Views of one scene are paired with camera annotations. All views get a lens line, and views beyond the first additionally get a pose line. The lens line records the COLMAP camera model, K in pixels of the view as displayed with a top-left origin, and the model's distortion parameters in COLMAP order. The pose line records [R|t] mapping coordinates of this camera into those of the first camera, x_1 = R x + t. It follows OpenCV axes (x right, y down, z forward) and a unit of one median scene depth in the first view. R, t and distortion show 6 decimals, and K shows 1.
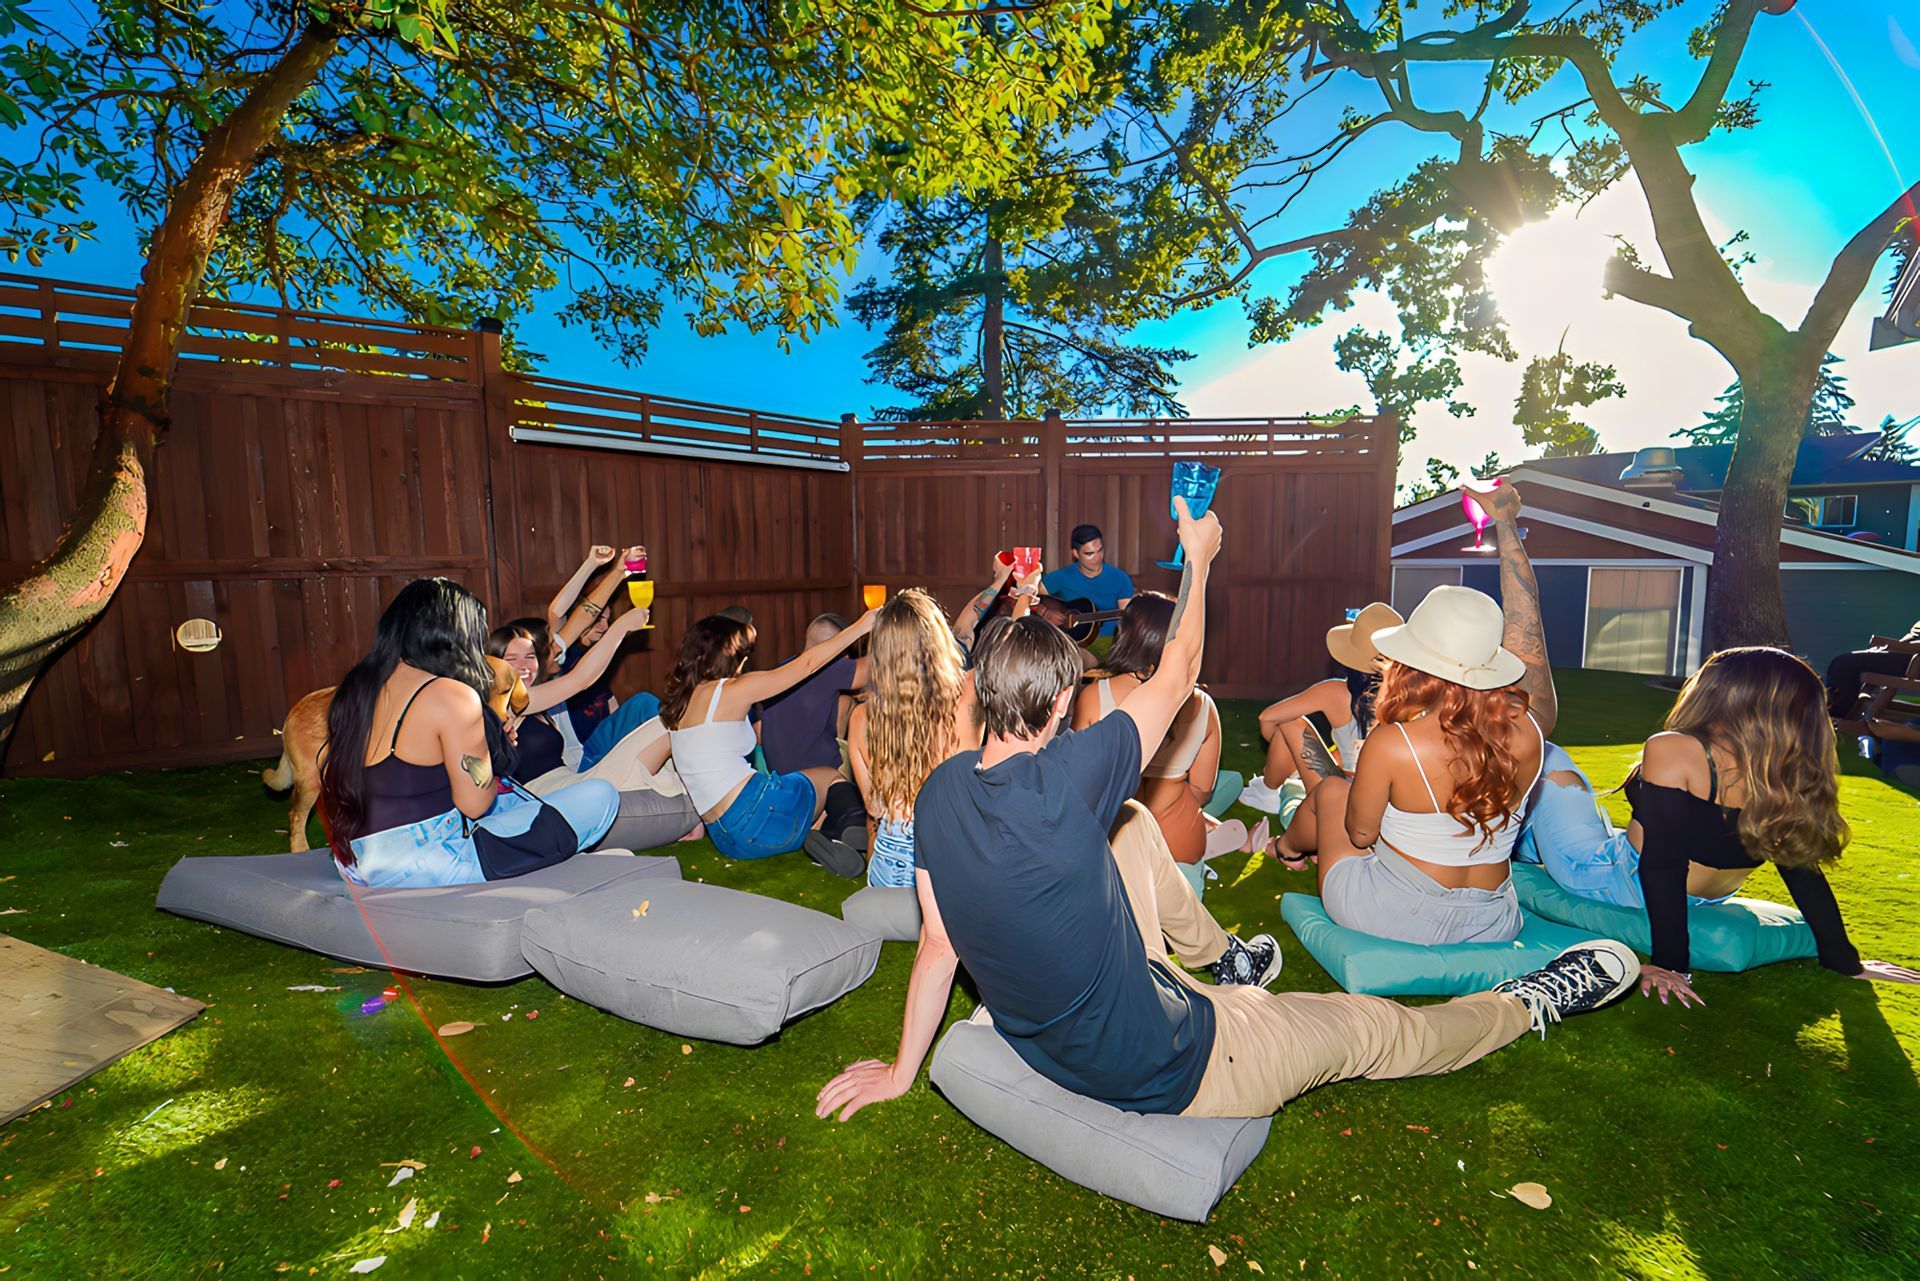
lens RADIAL K [[836.0, 0, 957.2], [0, 836.0, 644.5], [0, 0, 1]] dist [-0.000048, -0.000502]
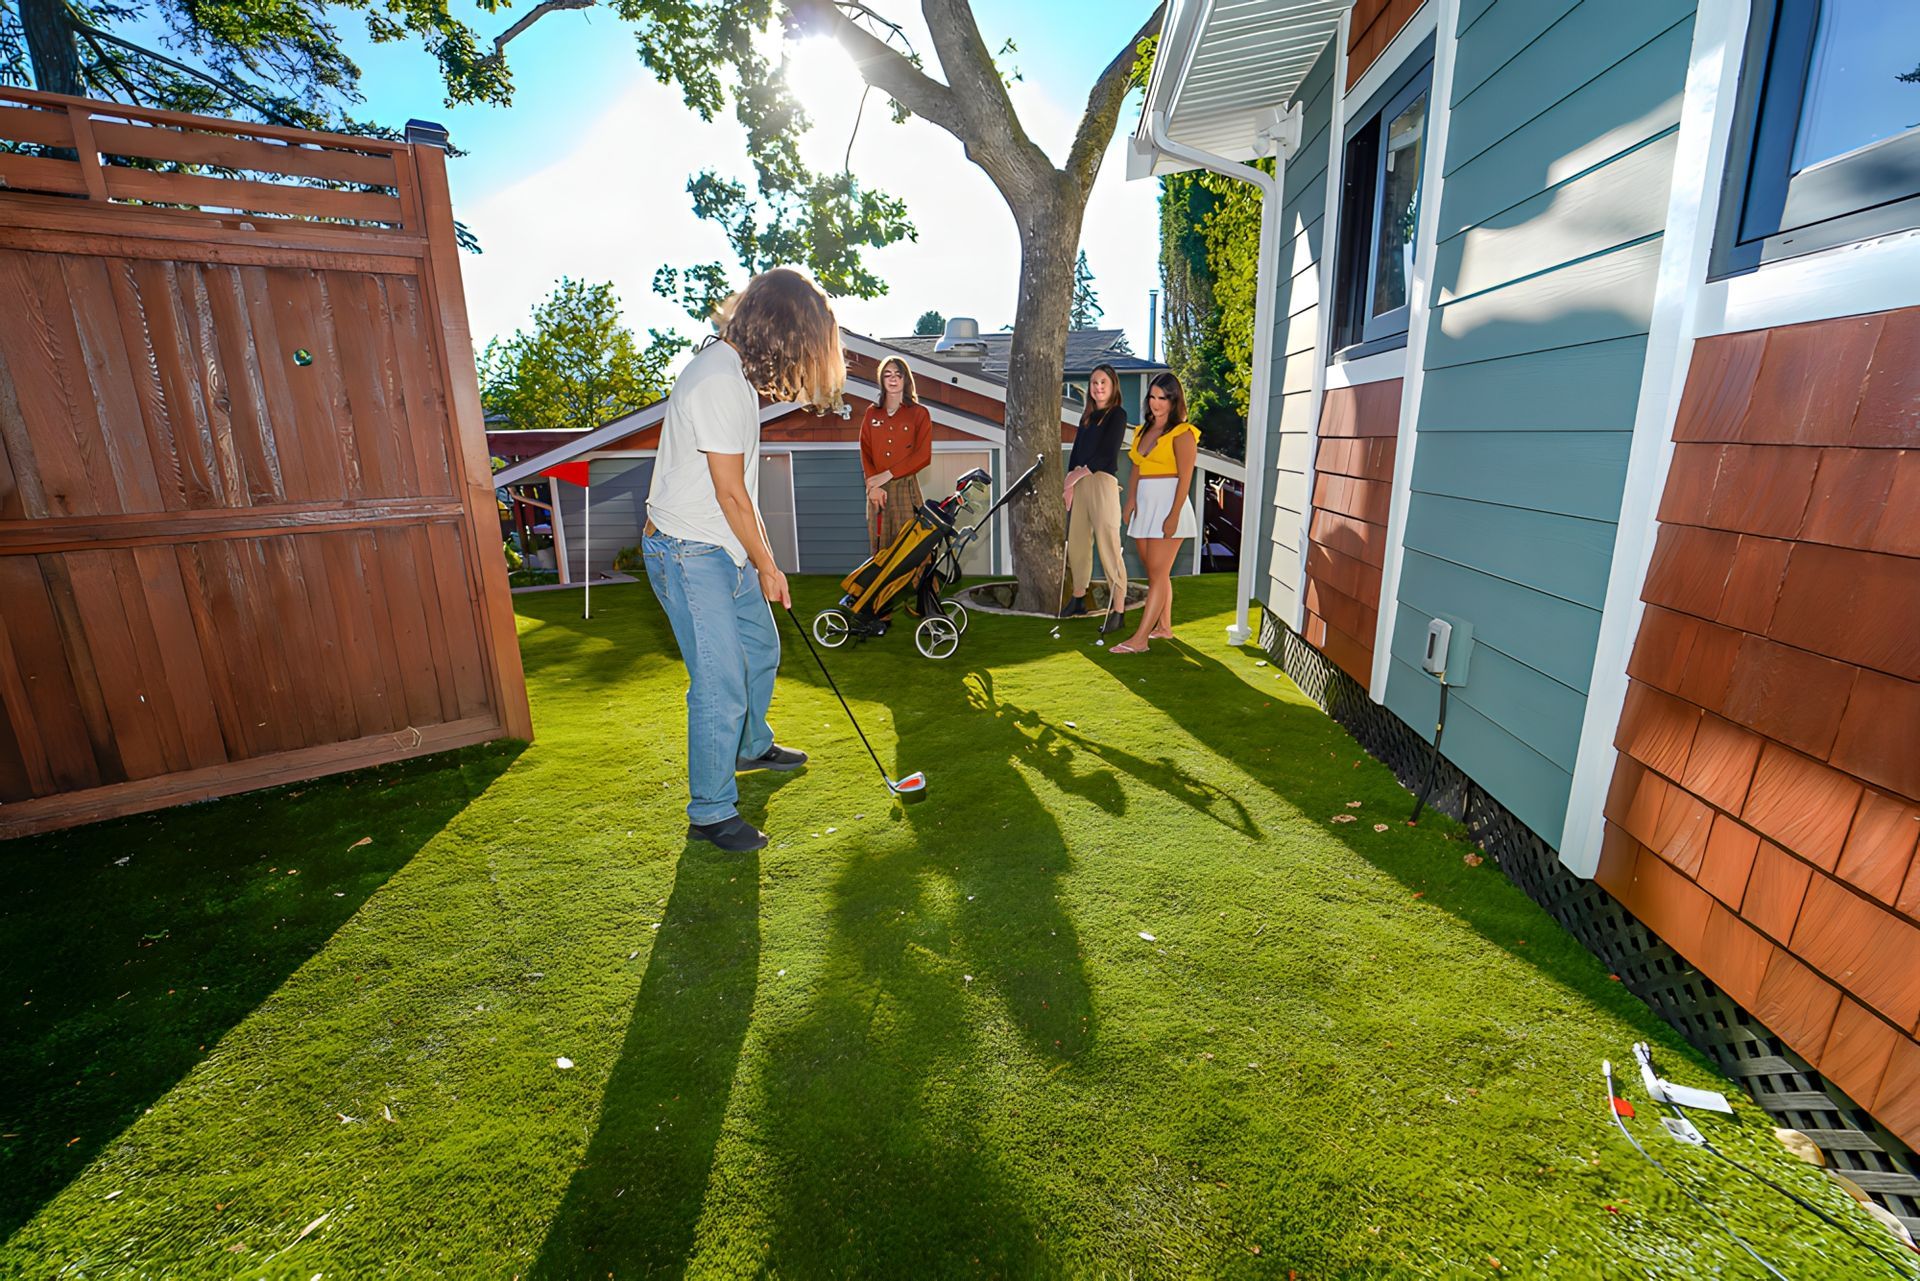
lens RADIAL K [[836.0, 0, 963.3], [0, 836.0, 642.0], [0, 0, 1]] dist [-0.000048, -0.000502]
pose [[0.794751, -0.151101, 0.587826, 0.250328], [0.067274, 0.984478, 0.162104, -0.033174], [-0.603195, -0.089287, 0.792580, 0.245023]]
